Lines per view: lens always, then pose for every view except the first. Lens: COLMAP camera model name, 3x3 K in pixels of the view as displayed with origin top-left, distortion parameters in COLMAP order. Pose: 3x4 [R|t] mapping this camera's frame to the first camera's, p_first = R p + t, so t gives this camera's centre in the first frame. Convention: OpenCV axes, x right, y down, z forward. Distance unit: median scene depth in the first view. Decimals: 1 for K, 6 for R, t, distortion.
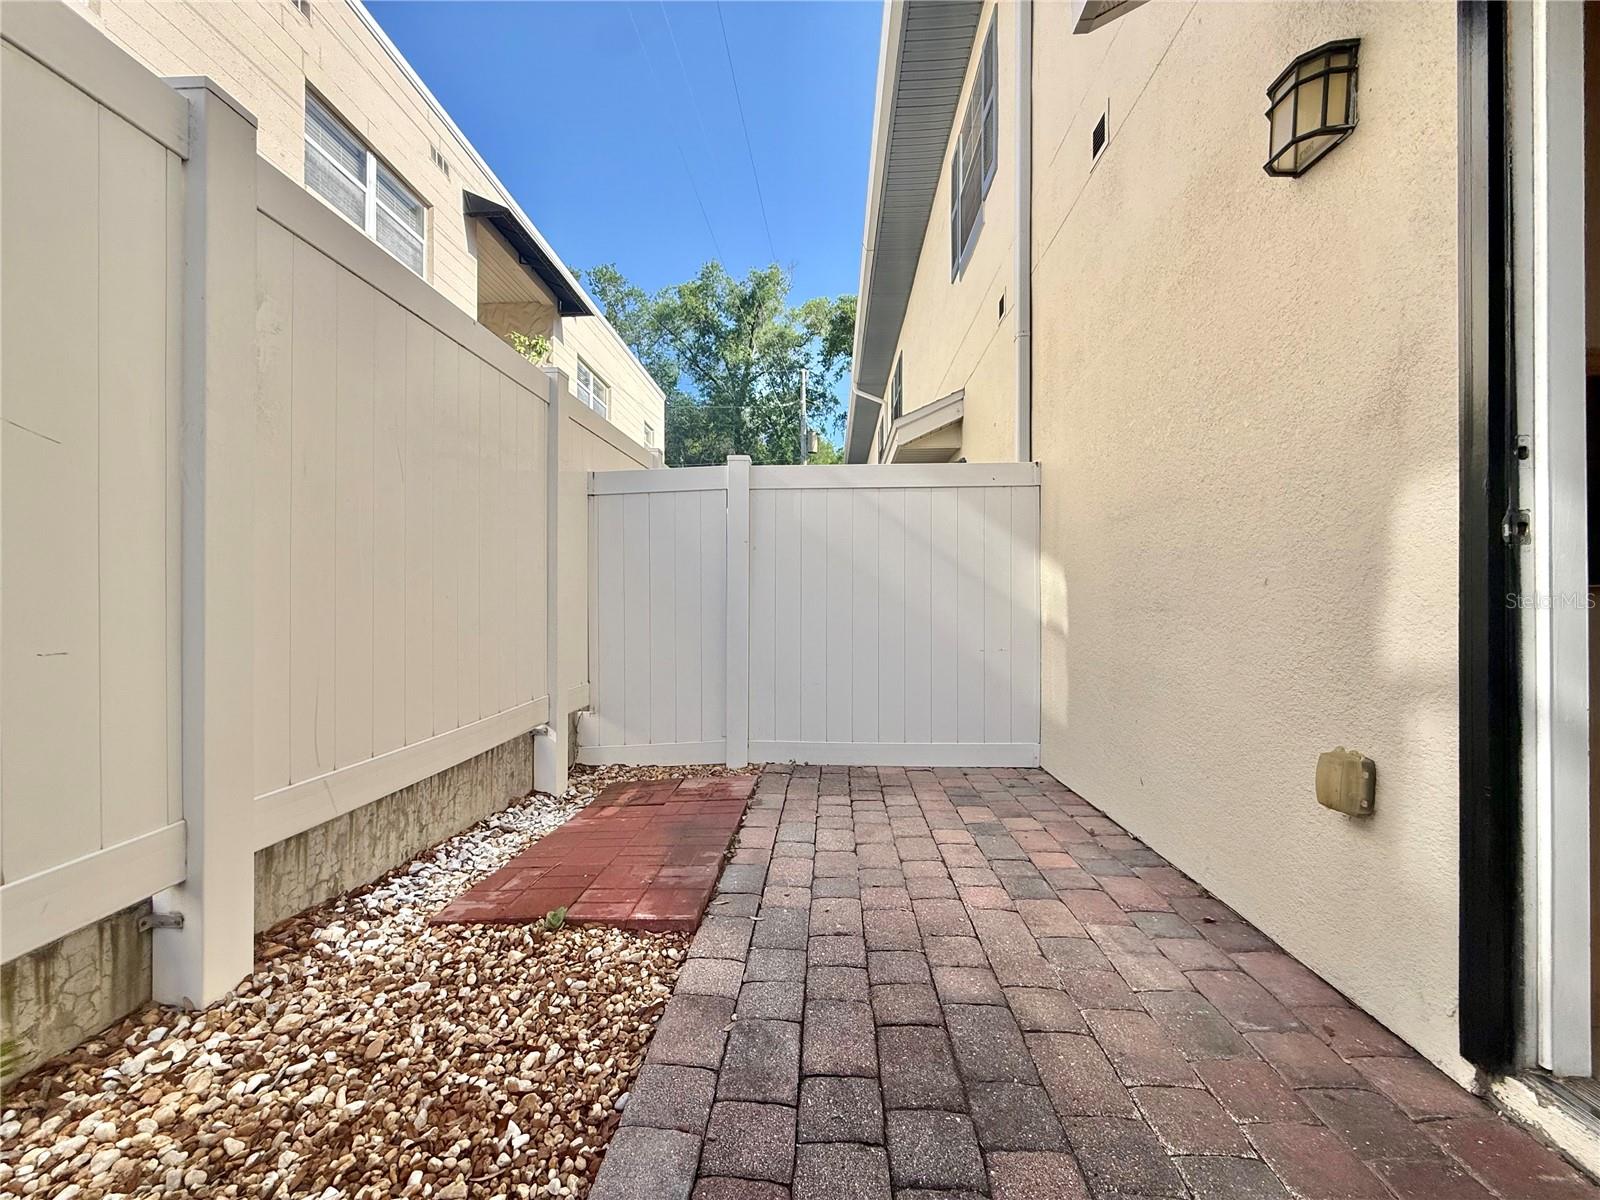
lens RADIAL K [[639.1, 0, 790.4], [0, 639.1, 601.6], [0, 0, 1]] dist [-0.000347, -0.000276]
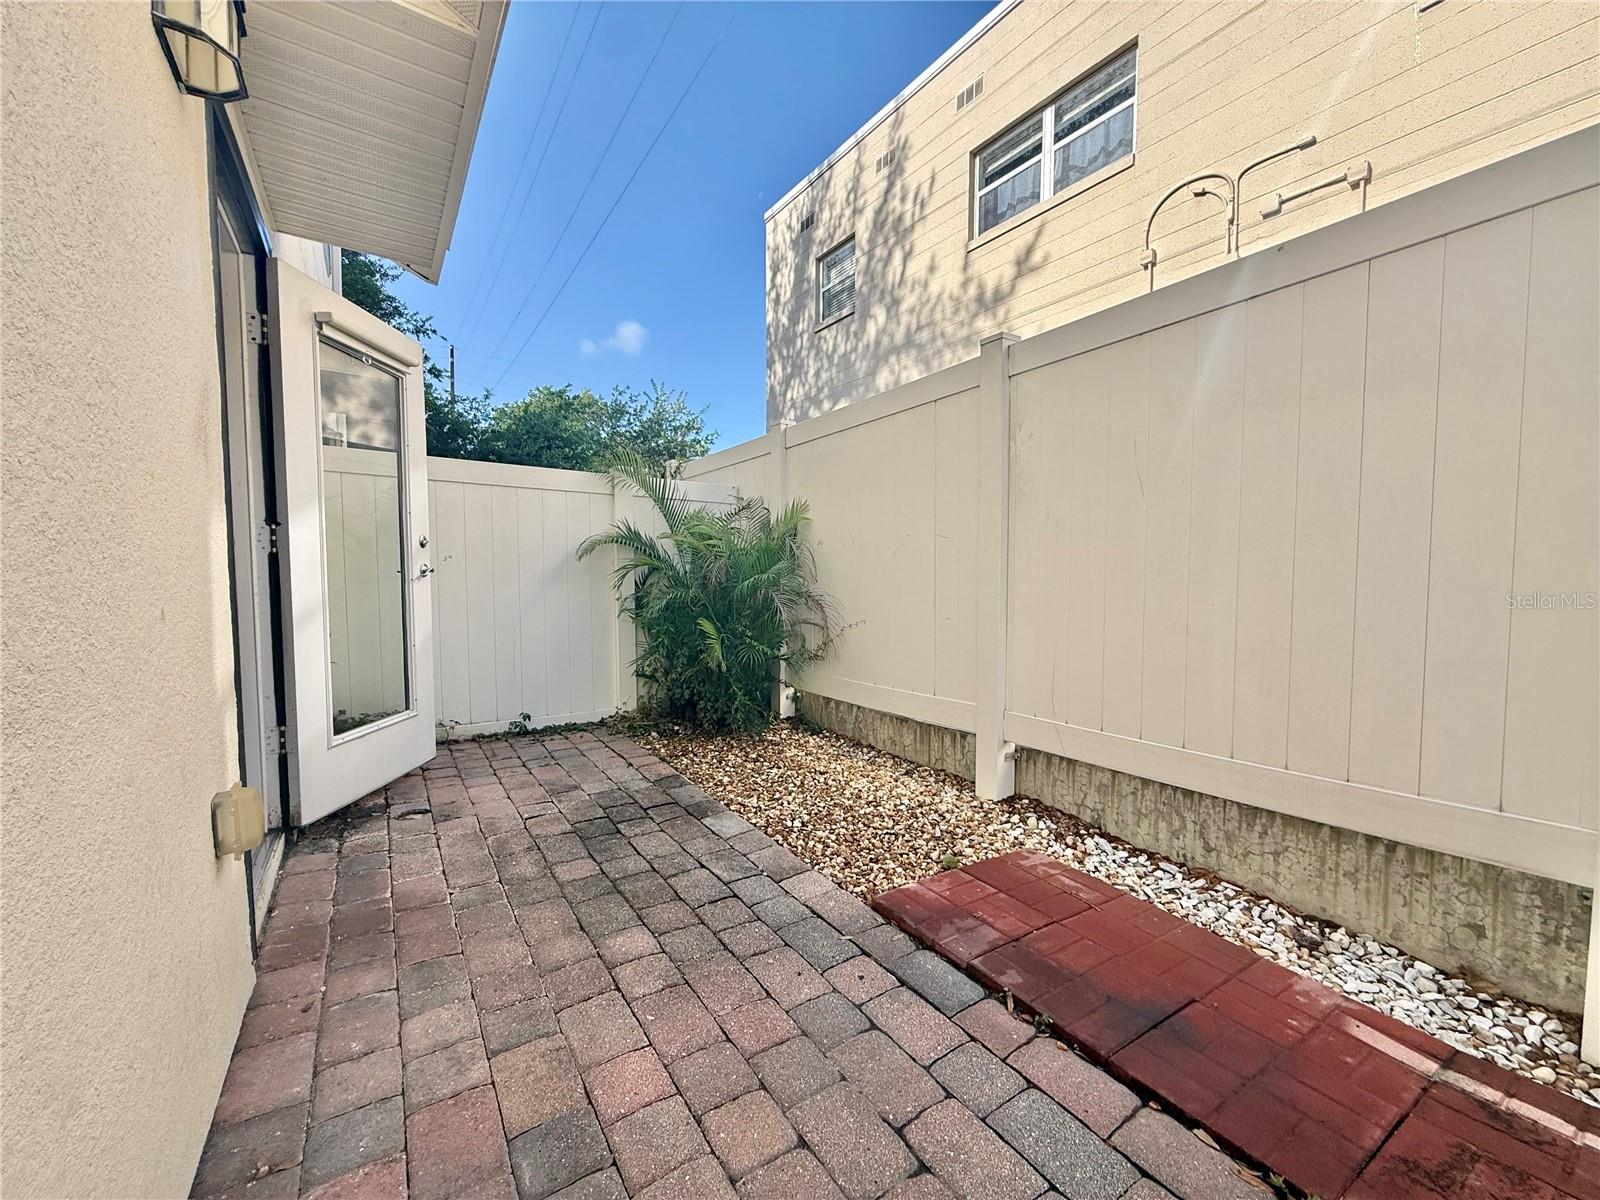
lens RADIAL K [[639.1, 0, 788.2], [0, 639.1, 602.8], [0, 0, 1]] dist [-0.000347, -0.000276]
pose [[-0.805345, 0.026442, -0.592216, 0.613931], [-0.000664, 0.998964, 0.045506, -0.063447], [0.592806, 0.037041, -0.804493, 1.797212]]
